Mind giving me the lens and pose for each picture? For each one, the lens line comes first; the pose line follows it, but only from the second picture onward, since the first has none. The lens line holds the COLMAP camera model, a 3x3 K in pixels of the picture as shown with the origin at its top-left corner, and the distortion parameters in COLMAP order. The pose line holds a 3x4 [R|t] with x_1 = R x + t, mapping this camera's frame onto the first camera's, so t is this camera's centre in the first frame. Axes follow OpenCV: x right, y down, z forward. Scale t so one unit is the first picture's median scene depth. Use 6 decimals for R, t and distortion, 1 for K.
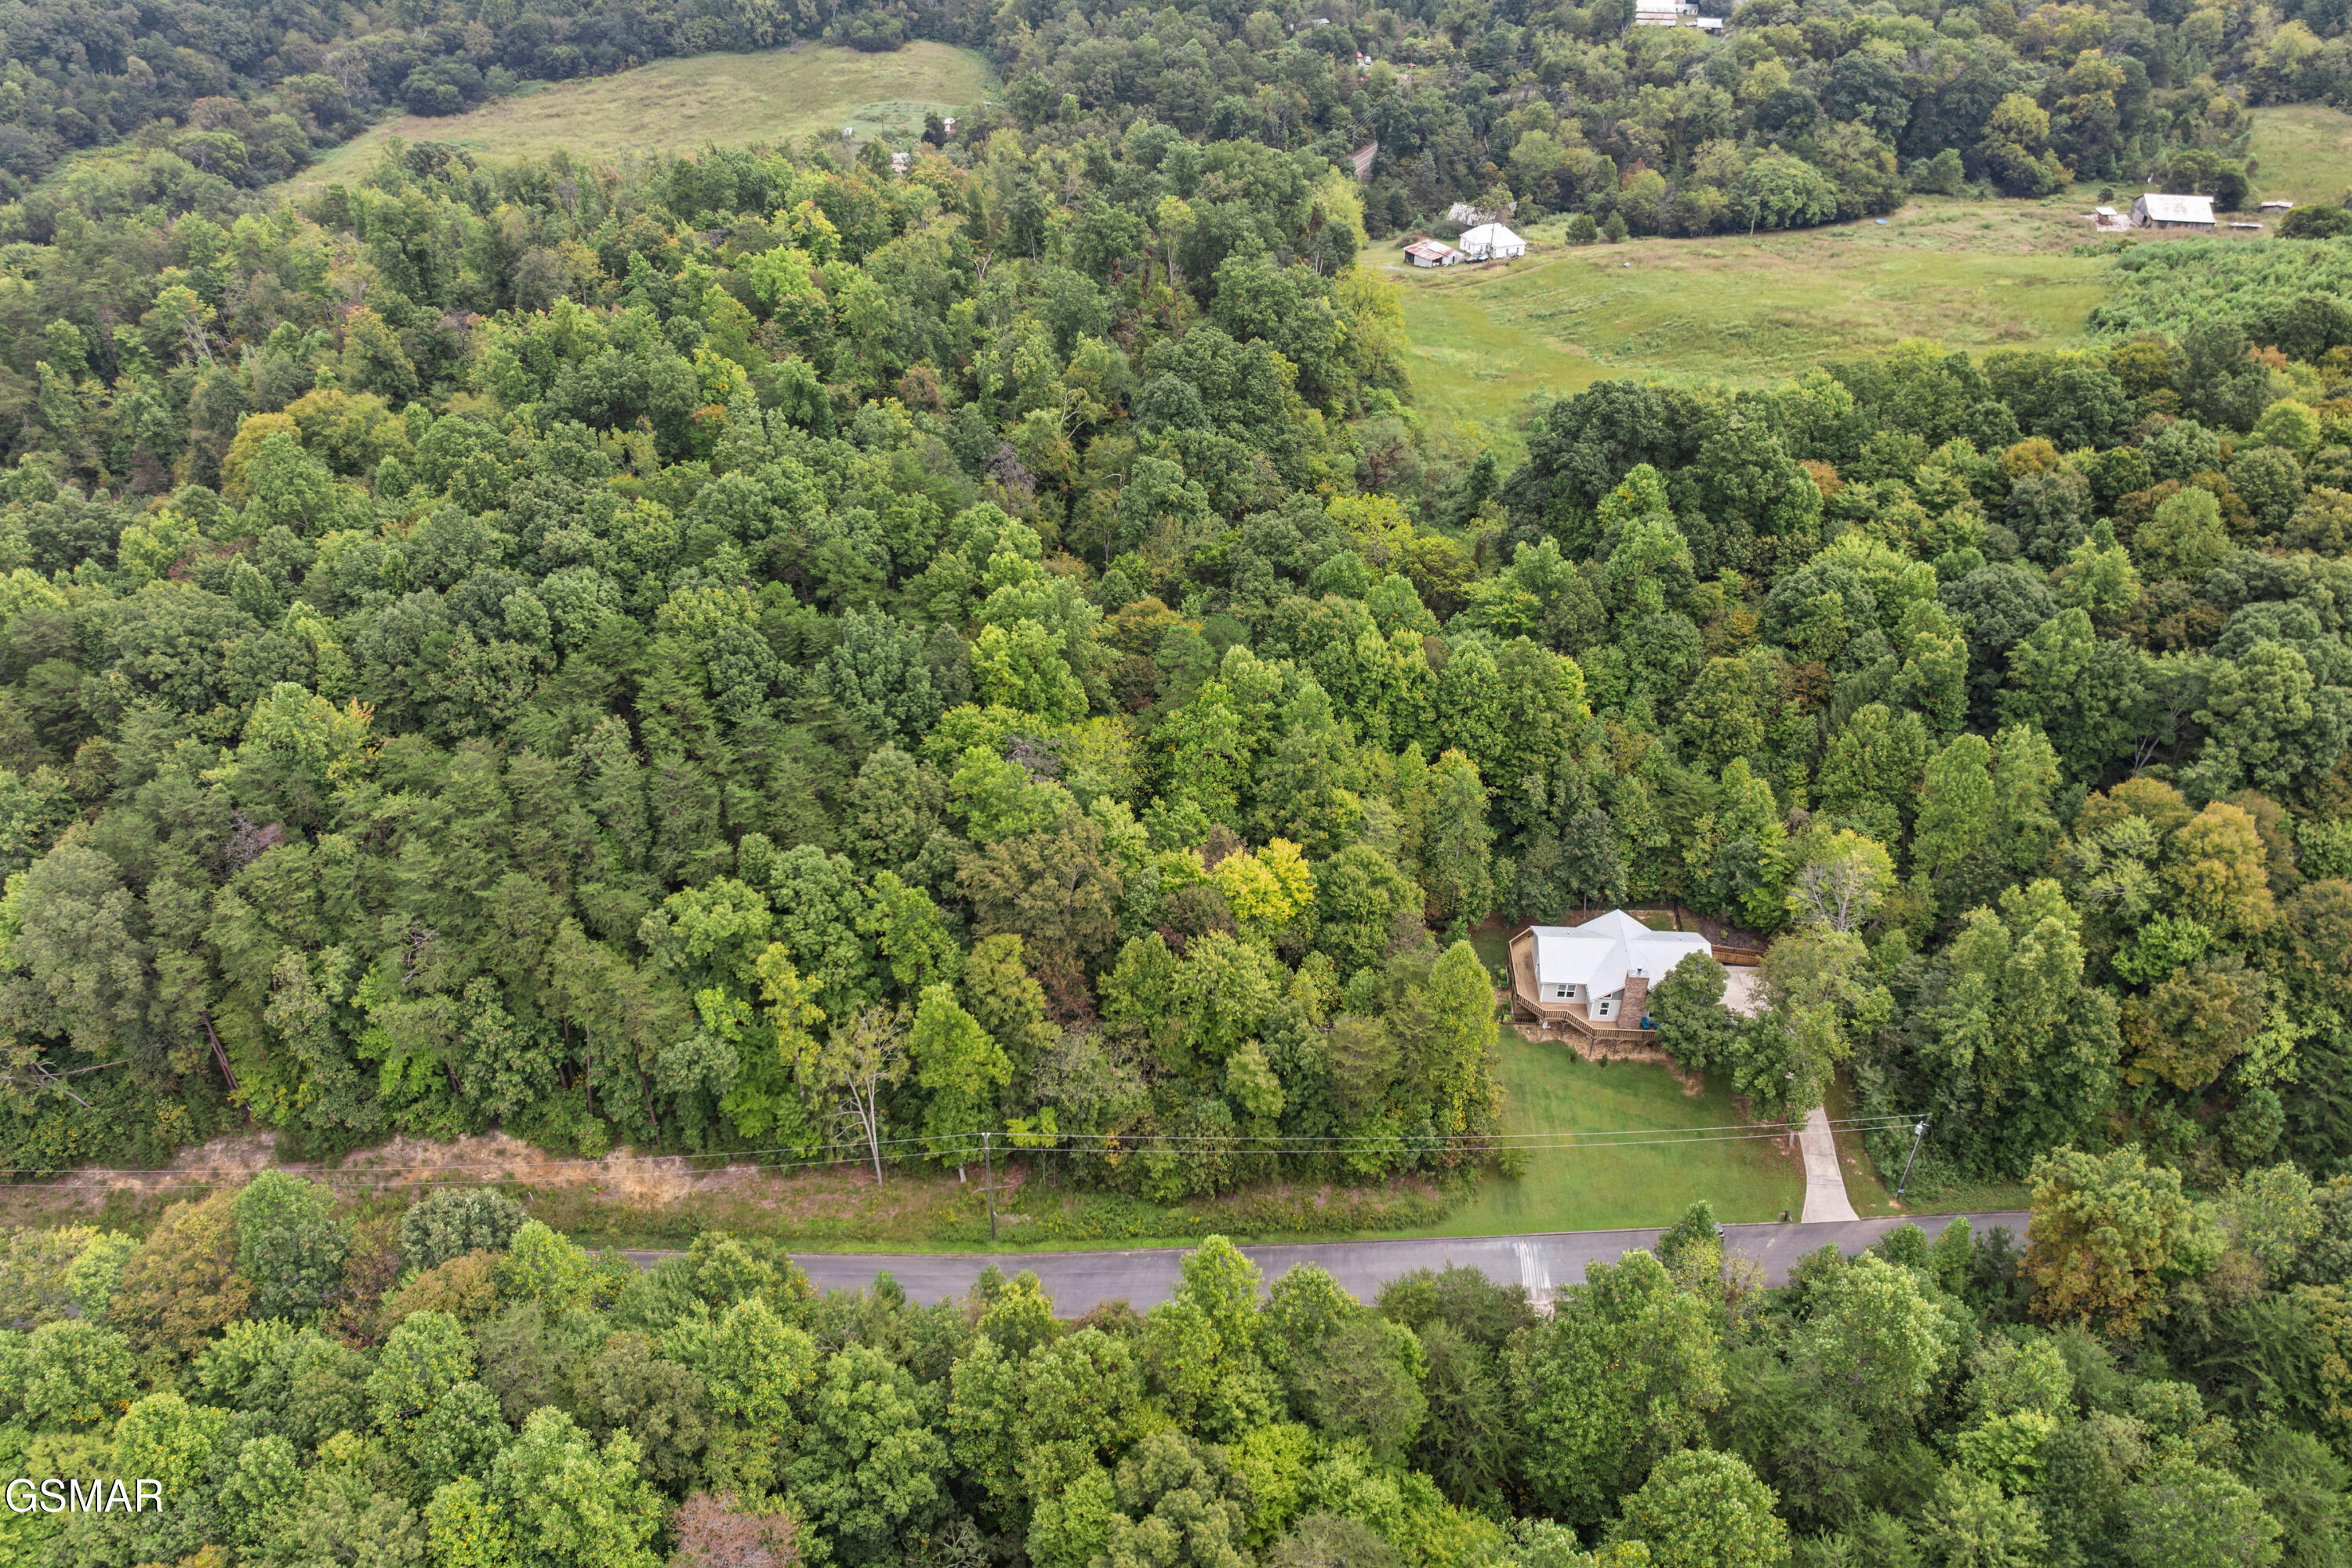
lens RADIAL K [[1637.2, 0, 1180.5], [0, 1637.2, 773.7], [0, 0, 1]] dist [-0.025345, 0.001795]
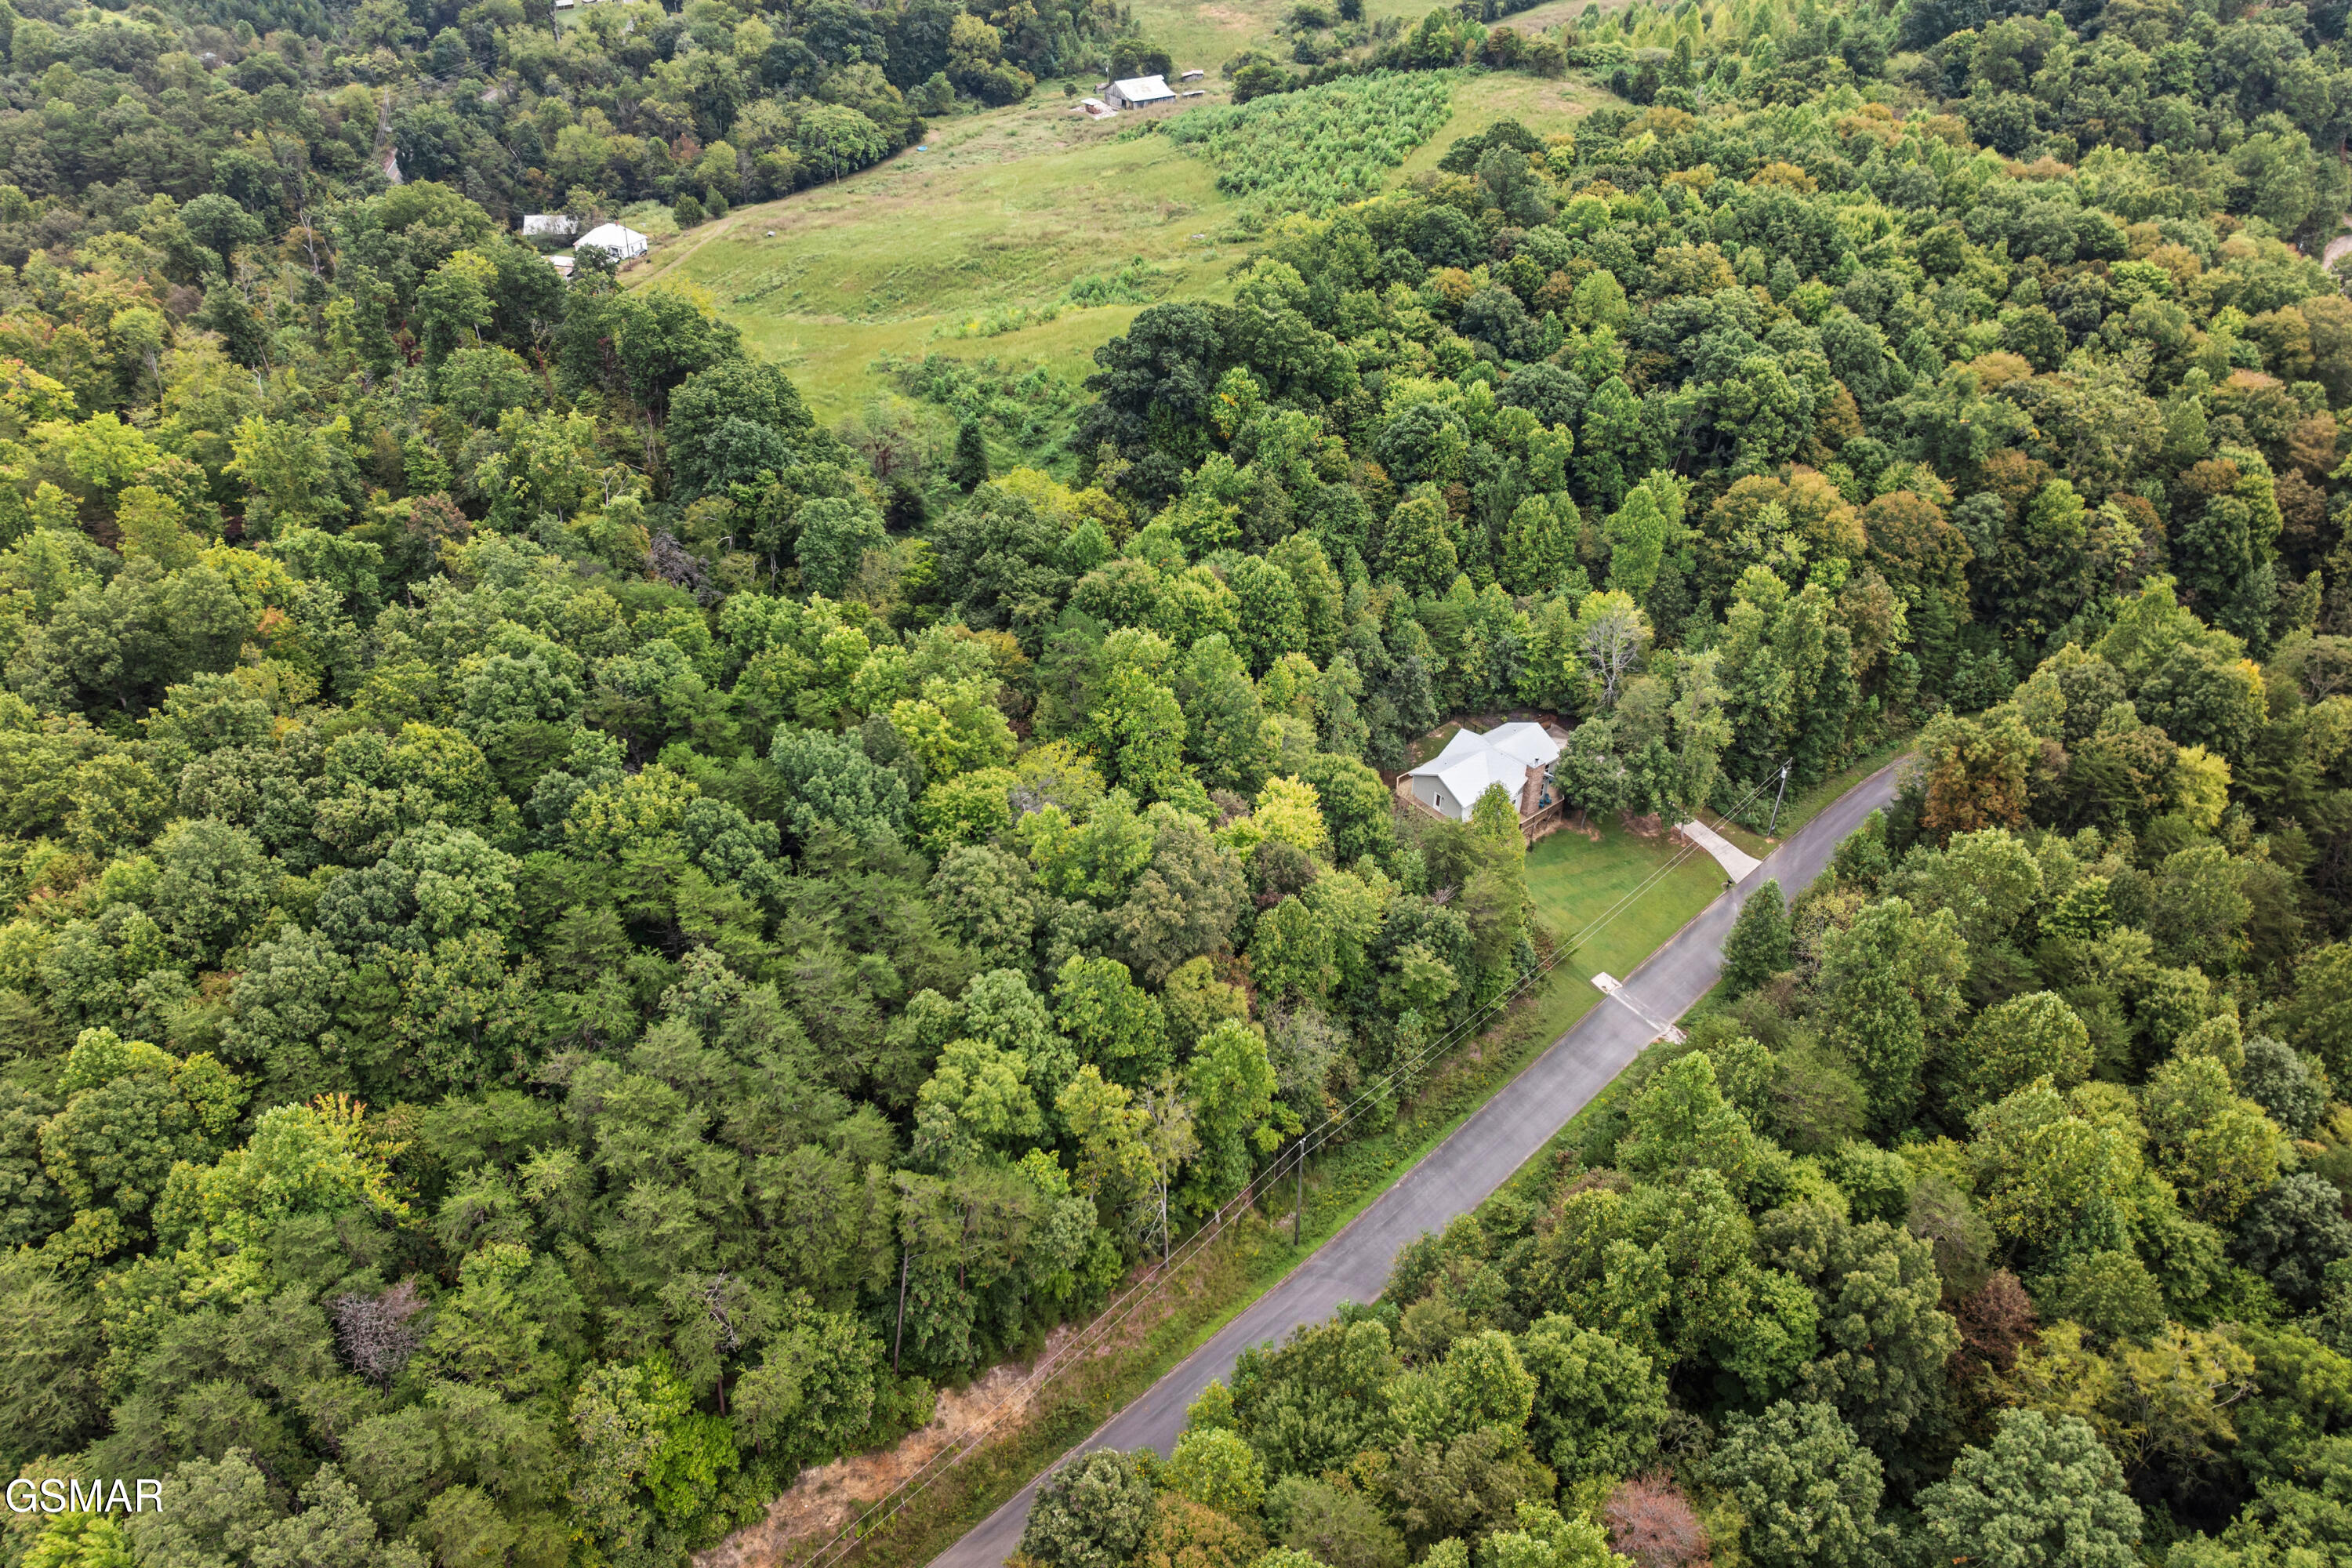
lens RADIAL K [[1653.3, 0, 1175.8], [0, 1653.3, 745.9], [0, 0, 1]] dist [-0.002283, -0.000194]
pose [[0.739887, -0.378936, 0.555856, -0.468383], [0.379863, 0.917267, 0.119688, -0.106996], [-0.555222, 0.122594, 0.822617, 0.140311]]
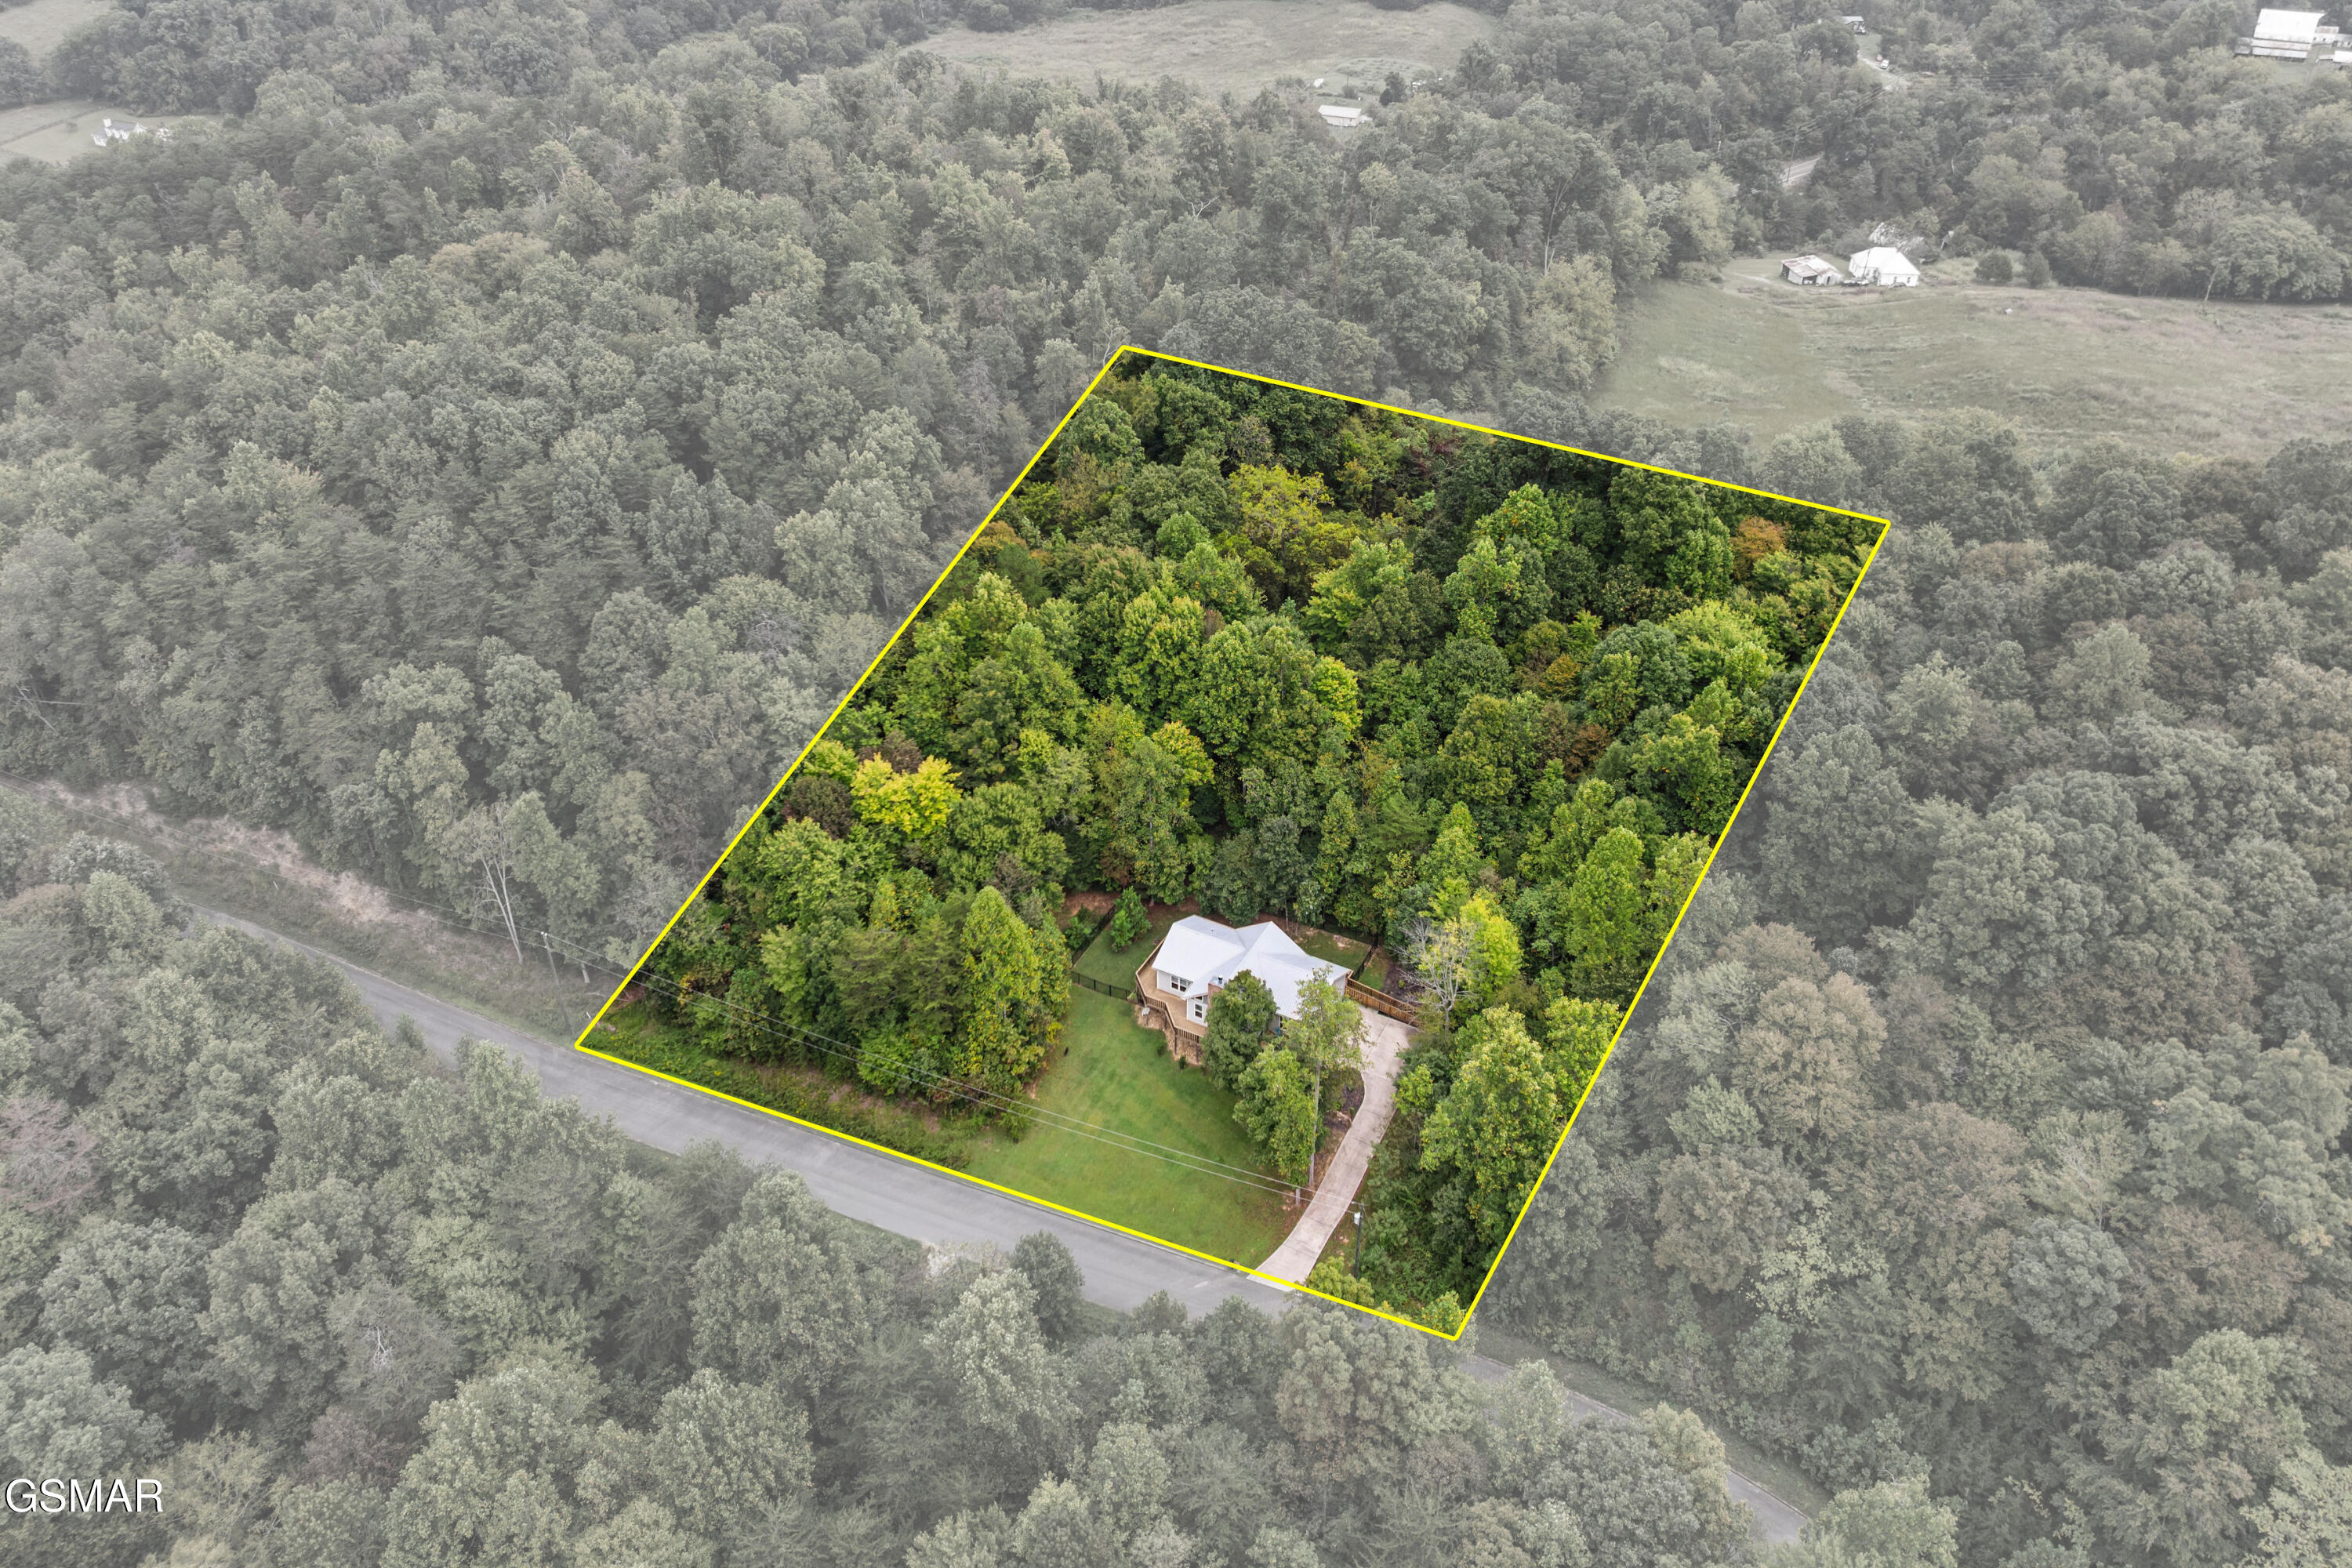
lens RADIAL K [[1619.4, 0, 1177.1], [0, 1619.4, 729.4], [0, 0, 1]] dist [-0.023890, 0.003724]
pose [[0.908506, 0.232636, -0.347129, 0.457480], [-0.233340, 0.971555, 0.040410, -0.045264], [0.346655, 0.044286, 0.936947, 0.078308]]
